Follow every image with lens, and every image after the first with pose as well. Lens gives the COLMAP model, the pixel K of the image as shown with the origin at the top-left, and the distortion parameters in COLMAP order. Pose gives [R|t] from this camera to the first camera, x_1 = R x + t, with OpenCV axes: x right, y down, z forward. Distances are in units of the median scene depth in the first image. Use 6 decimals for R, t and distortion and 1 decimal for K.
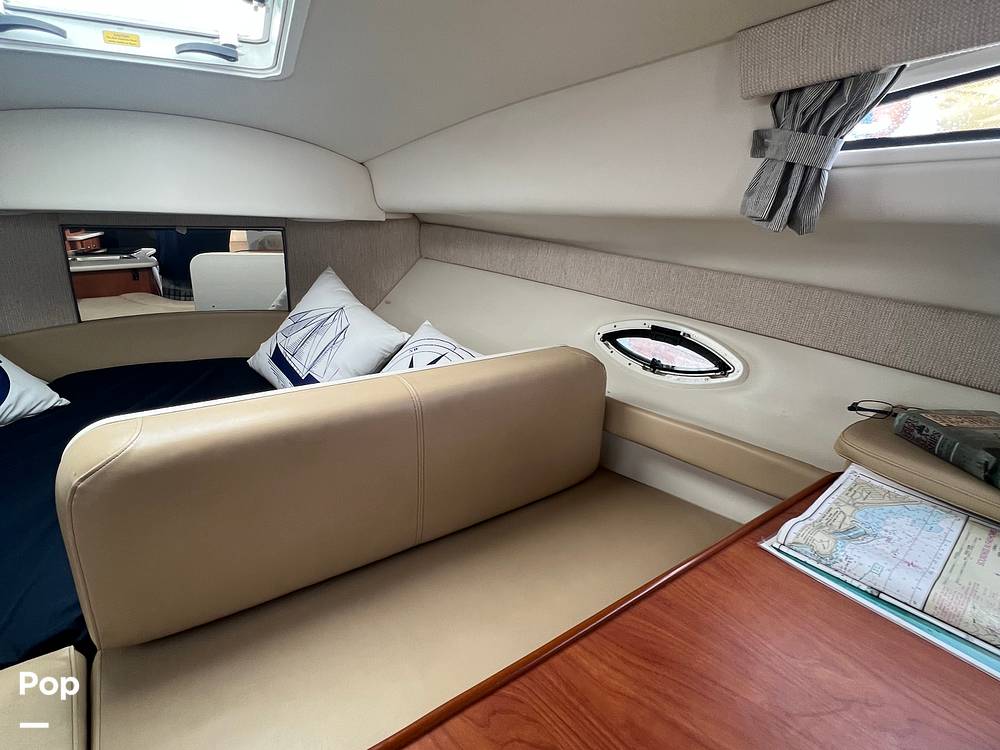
lens RADIAL K [[532.2, 0, 503.1], [0, 532.2, 371.7], [0, 0, 1]] dist [-0.004846, 0.001205]
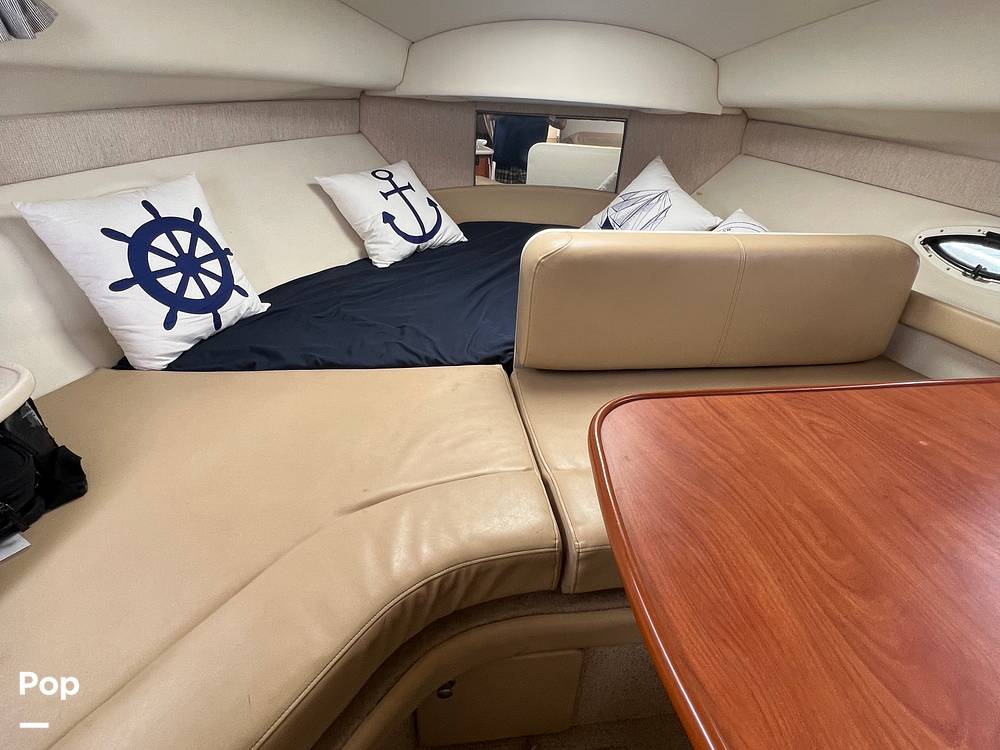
lens RADIAL K [[532.2, 0, 503.1], [0, 532.2, 371.7], [0, 0, 1]] dist [-0.004846, 0.001205]
pose [[0.882341, 0.224602, -0.413555, -0.044805], [-0.157287, 0.968972, 0.190670, 0.108031], [0.443548, -0.103189, 0.890290, -0.277563]]
